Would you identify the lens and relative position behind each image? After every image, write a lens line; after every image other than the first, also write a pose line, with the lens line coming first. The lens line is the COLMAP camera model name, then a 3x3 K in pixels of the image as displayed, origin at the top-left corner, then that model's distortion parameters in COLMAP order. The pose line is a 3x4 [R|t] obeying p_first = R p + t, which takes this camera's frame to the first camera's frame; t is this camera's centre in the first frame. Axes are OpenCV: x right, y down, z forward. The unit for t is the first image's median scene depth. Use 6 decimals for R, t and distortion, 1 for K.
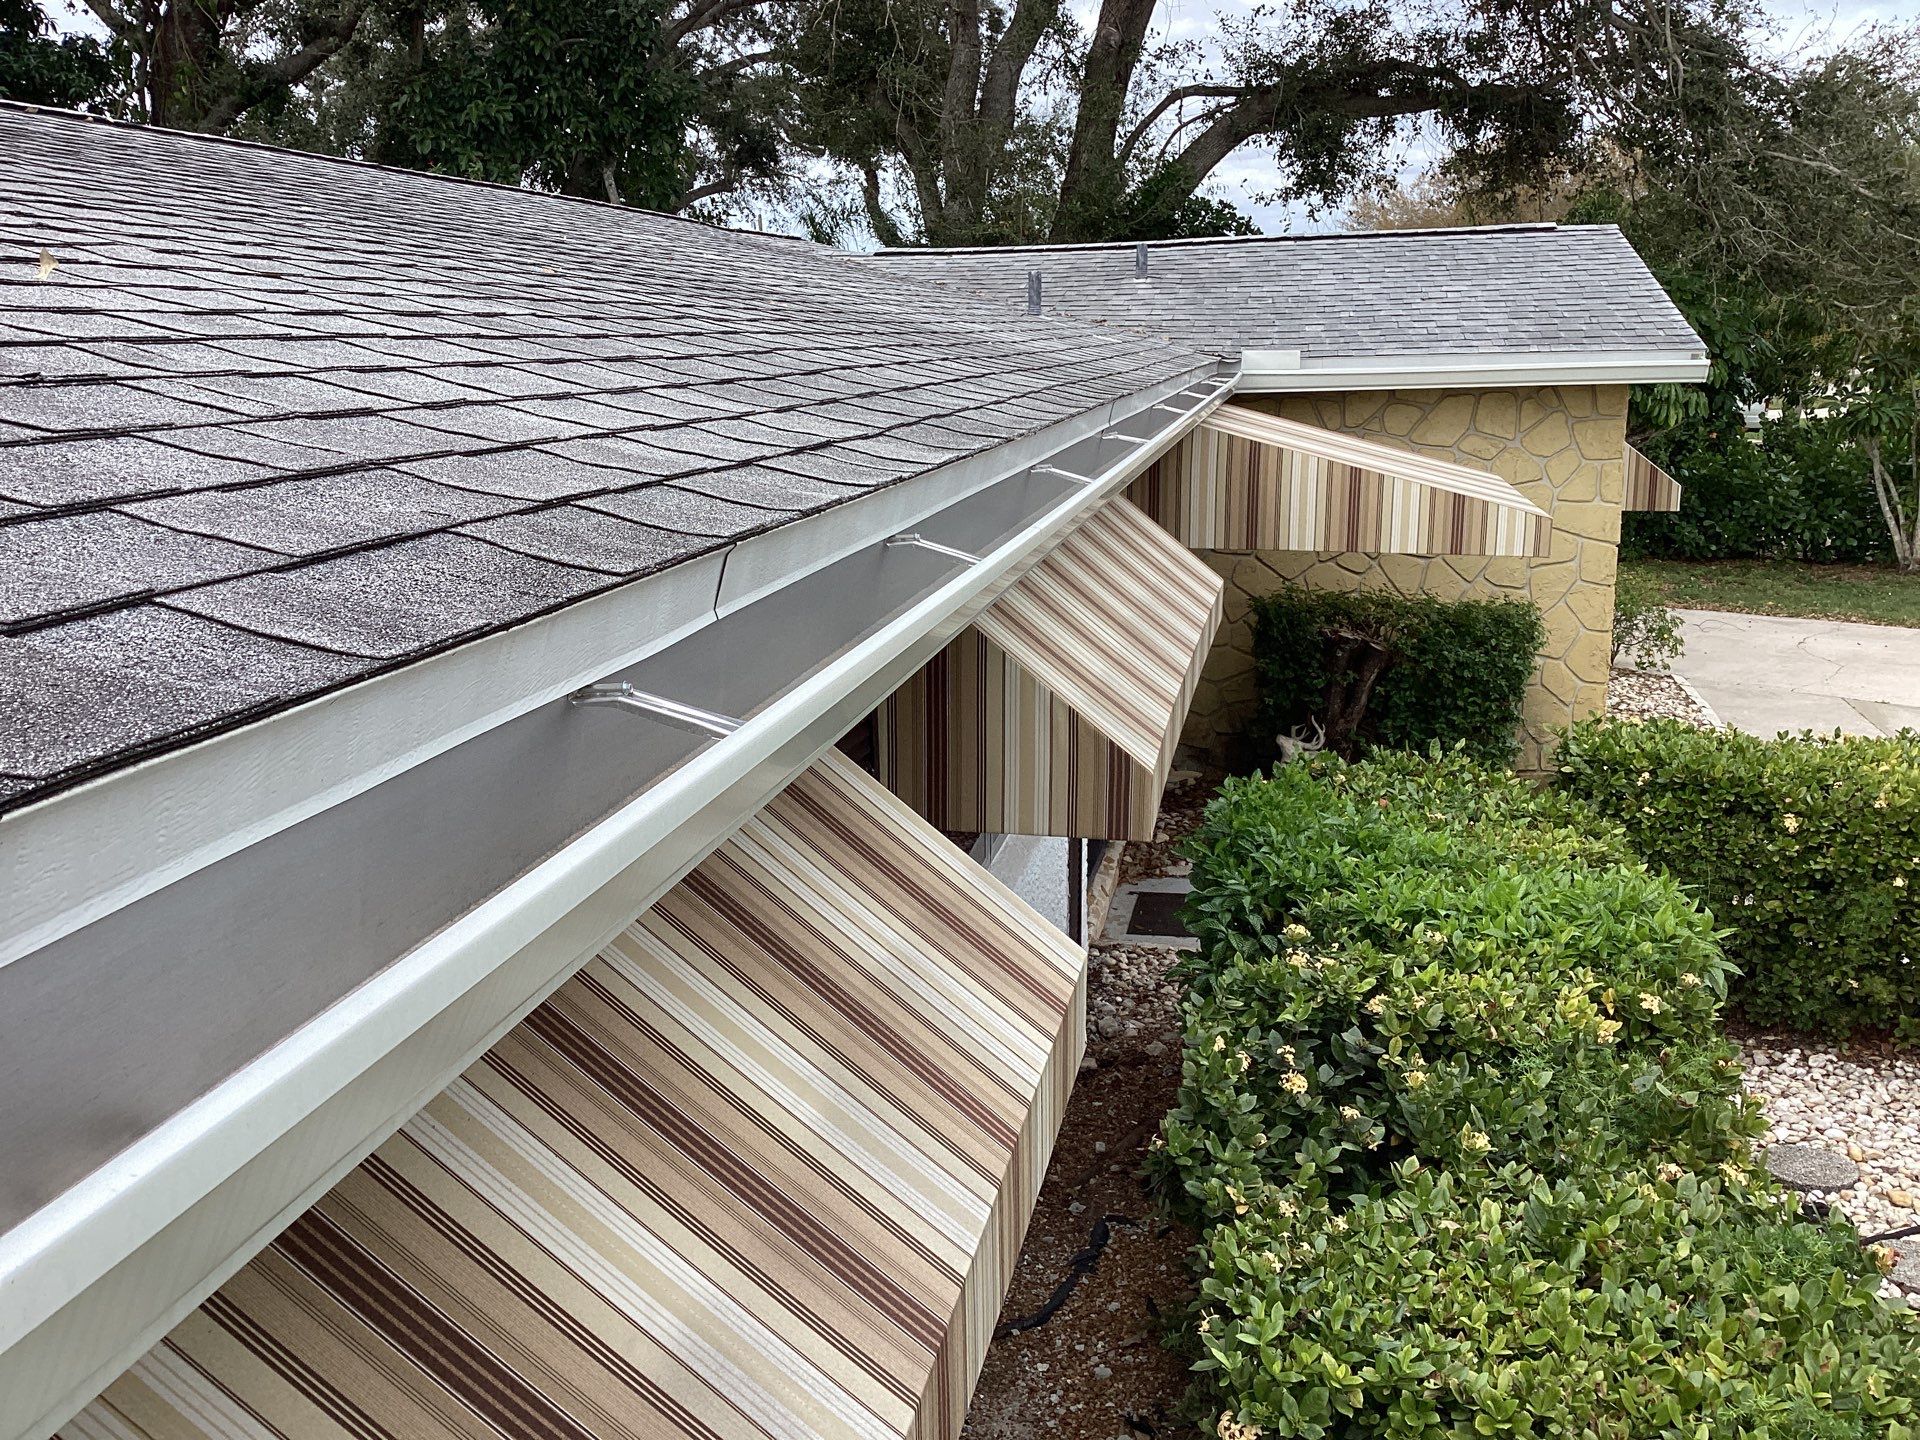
lens RADIAL K [[1735.3, 0, 927.0], [0, 1735.3, 691.3], [0, 0, 1]] dist [0.075793, -0.172234]
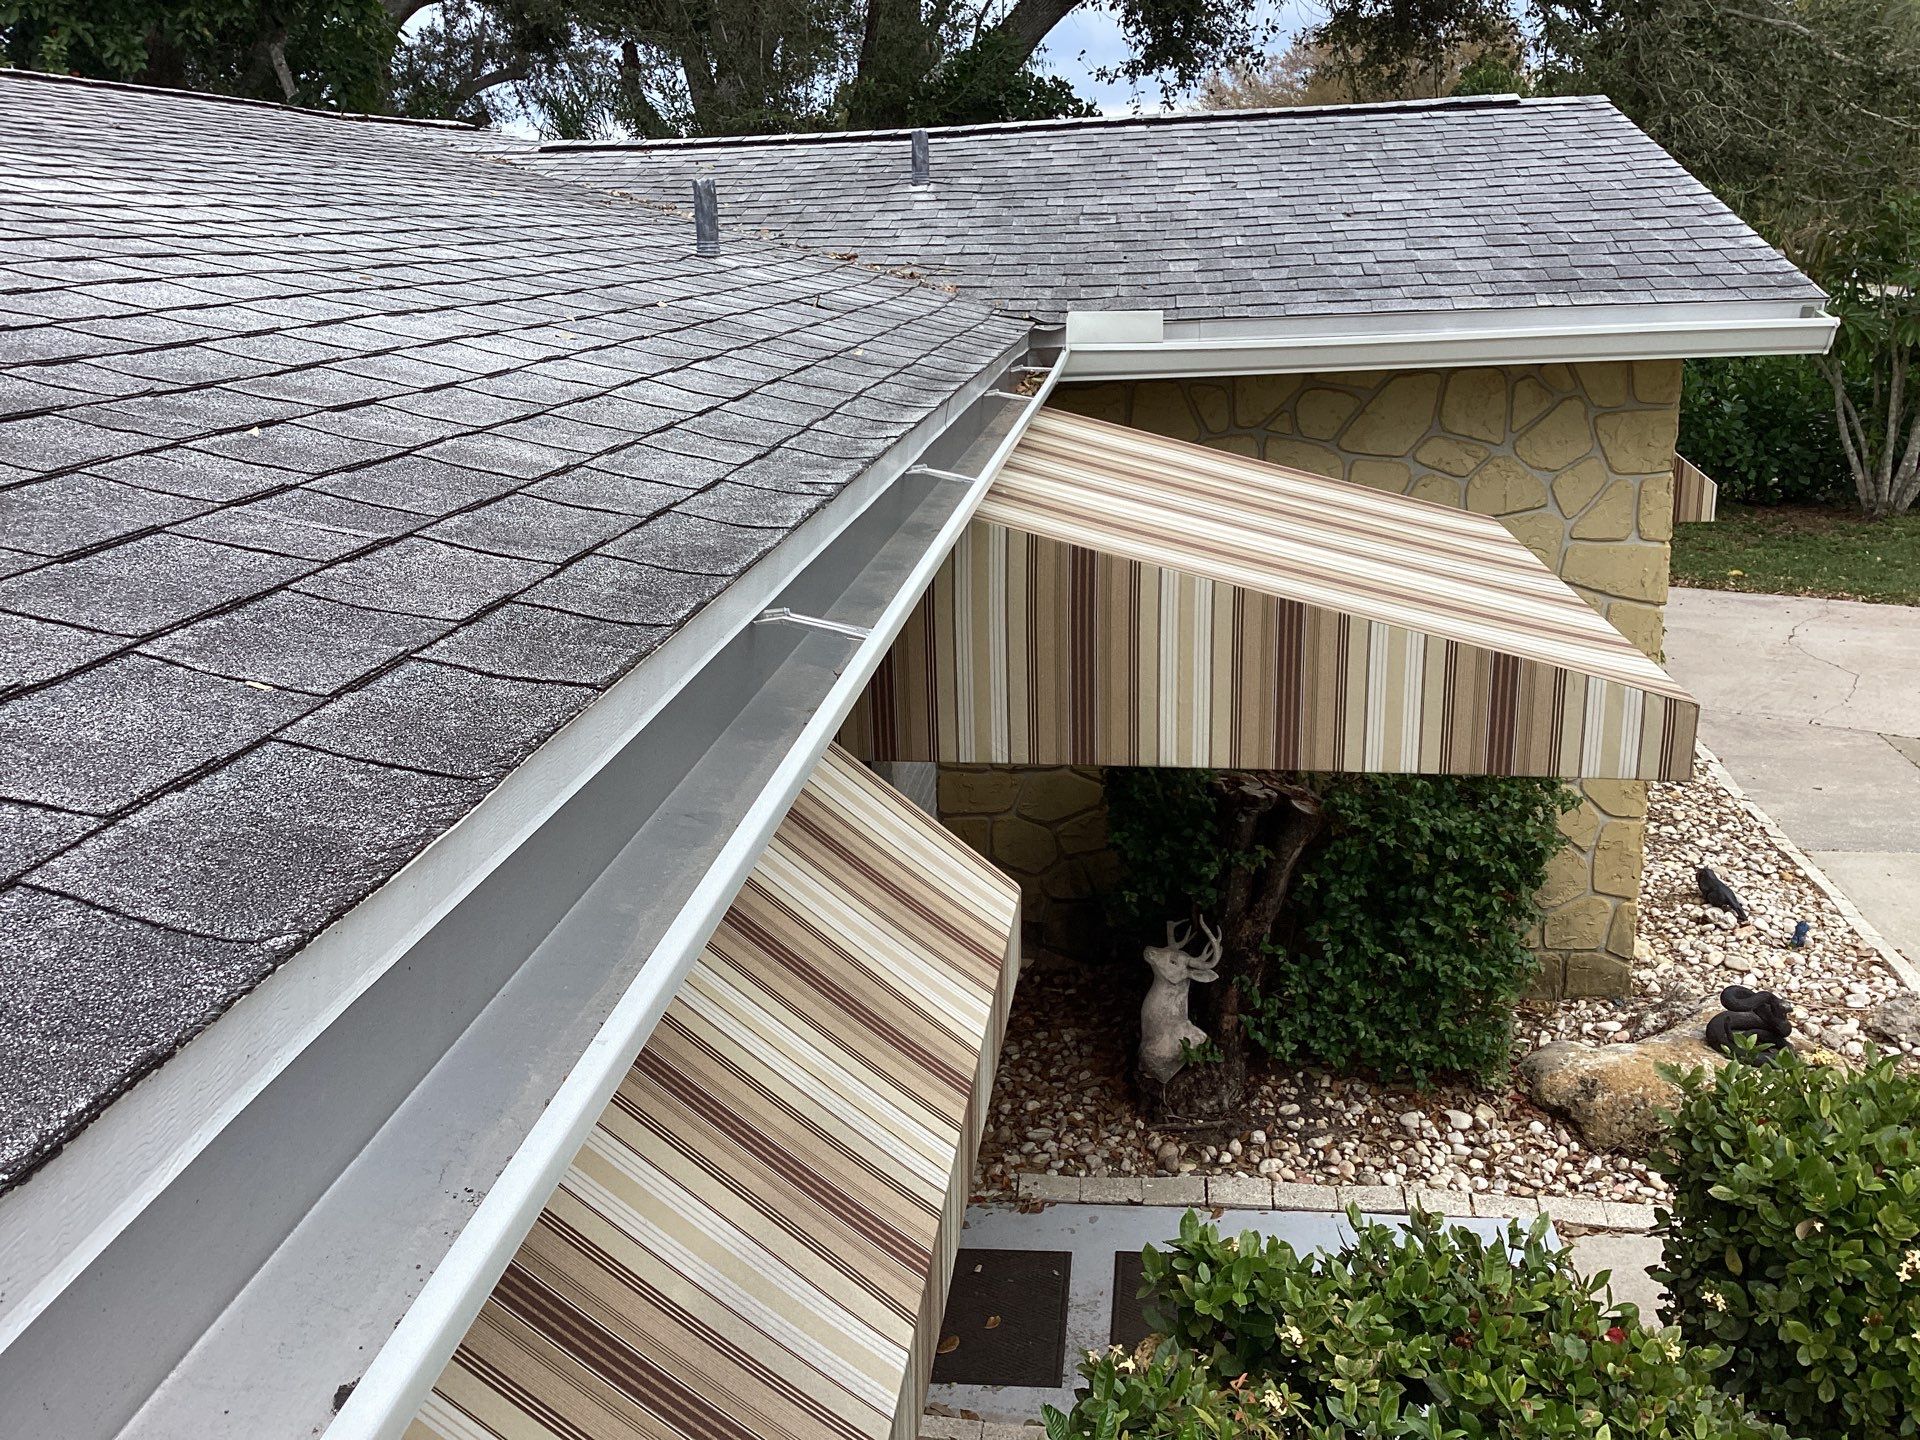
lens RADIAL K [[1735.3, 0, 953.4], [0, 1735.3, 701.6], [0, 0, 1]] dist [0.075793, -0.172234]
pose [[0.995180, -0.041364, 0.088919, 0.068408], [0.035732, 0.997308, 0.064029, -0.083745], [-0.091328, -0.060543, 0.993979, 0.330635]]
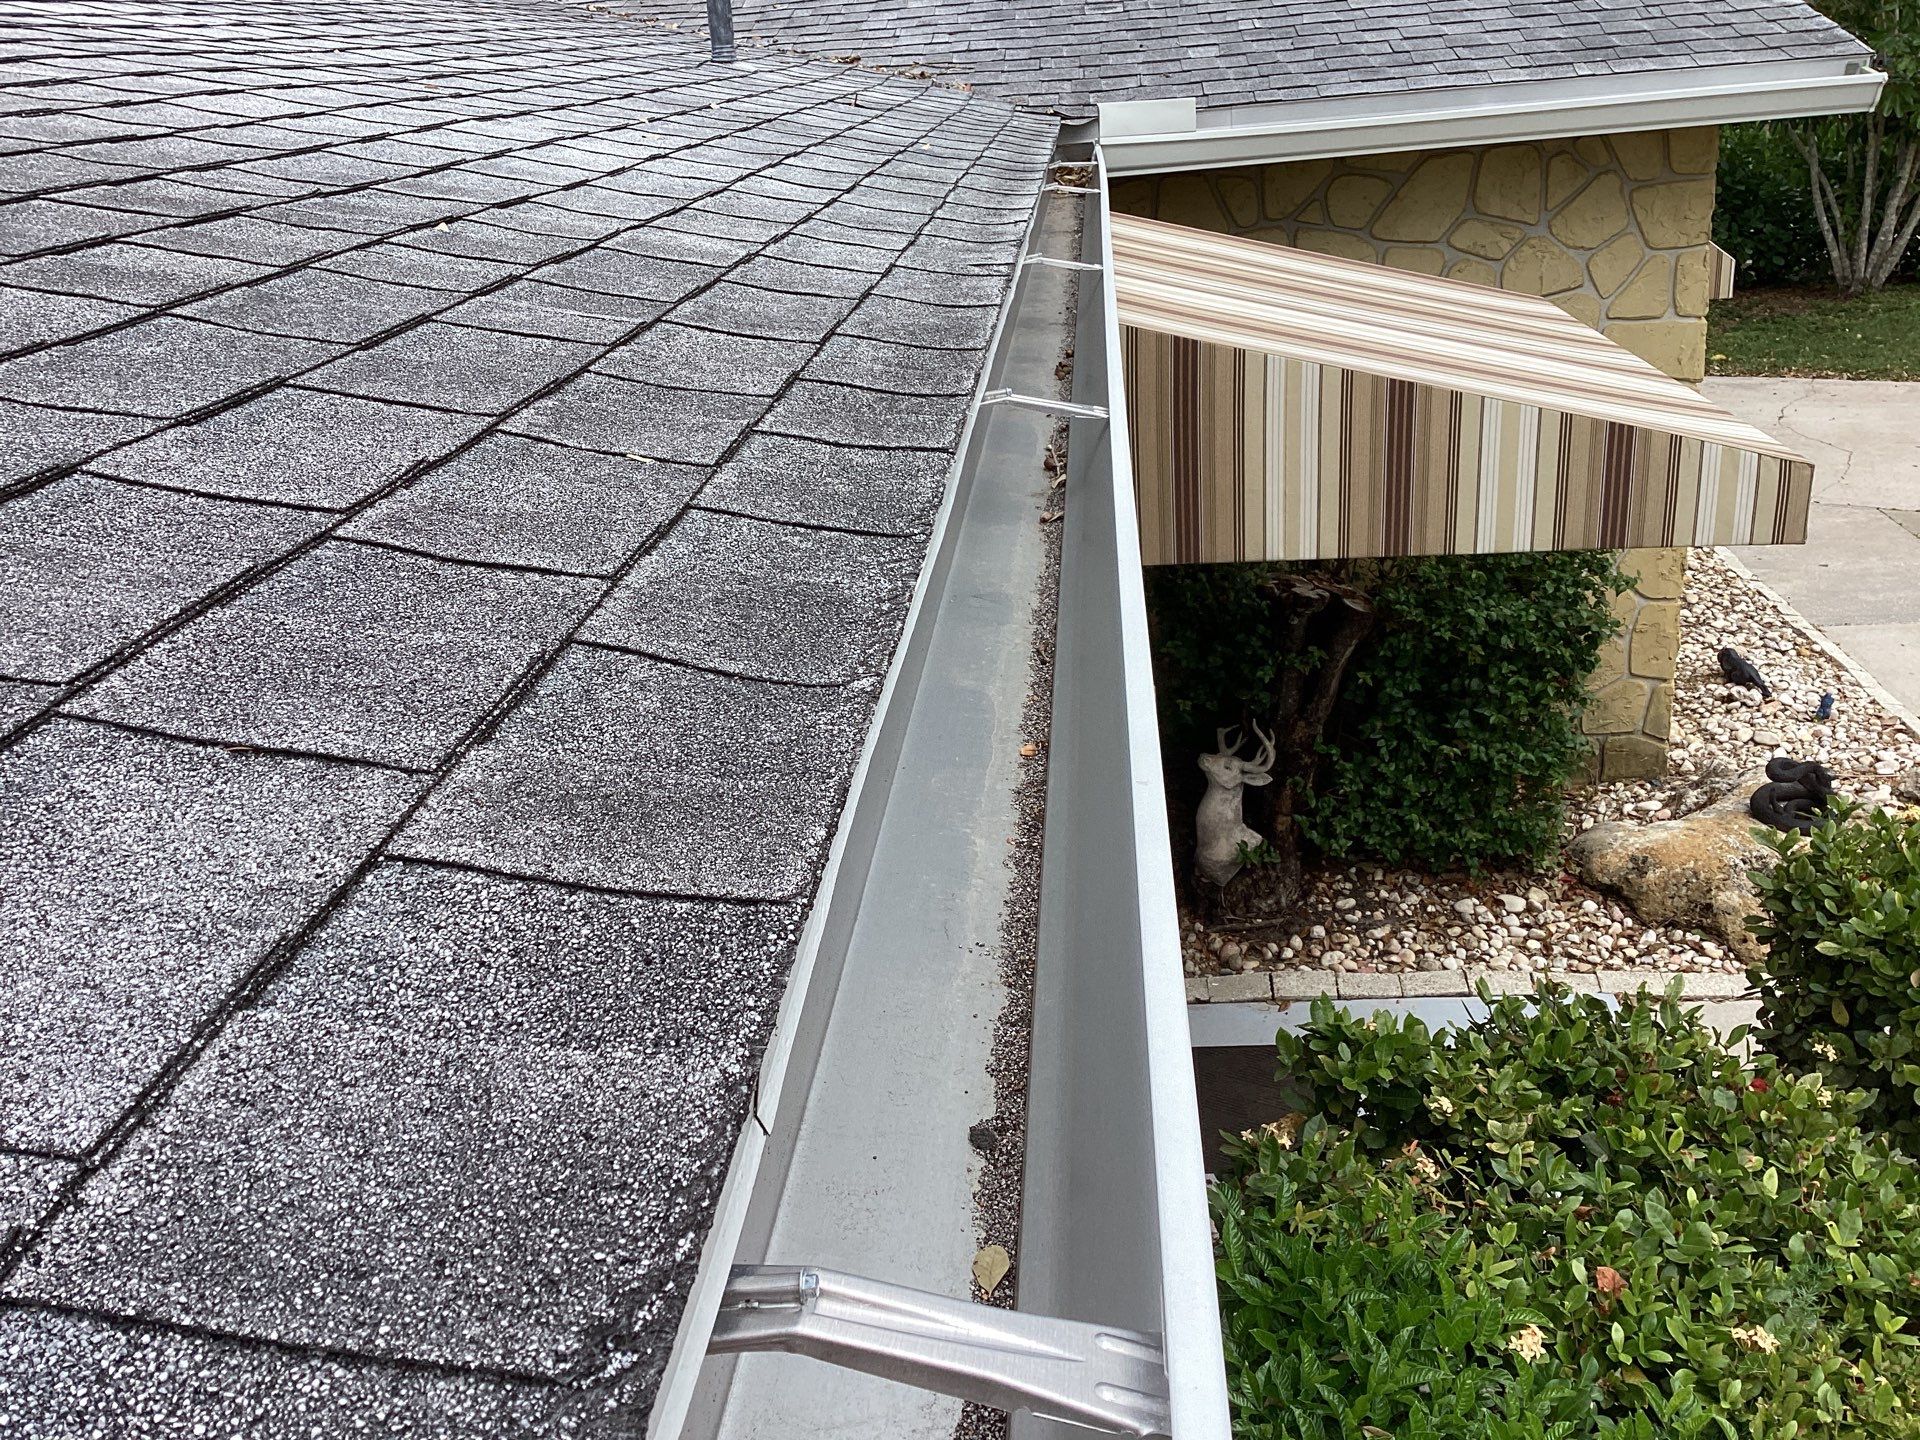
lens RADIAL K [[1735.3, 0, 949.7], [0, 1735.3, 710.8], [0, 0, 1]] dist [0.075793, -0.172234]
pose [[0.988738, -0.106355, 0.105288, 0.042115], [0.088269, 0.982568, 0.163611, -0.080048], [-0.120854, -0.152474, 0.980890, 0.336837]]
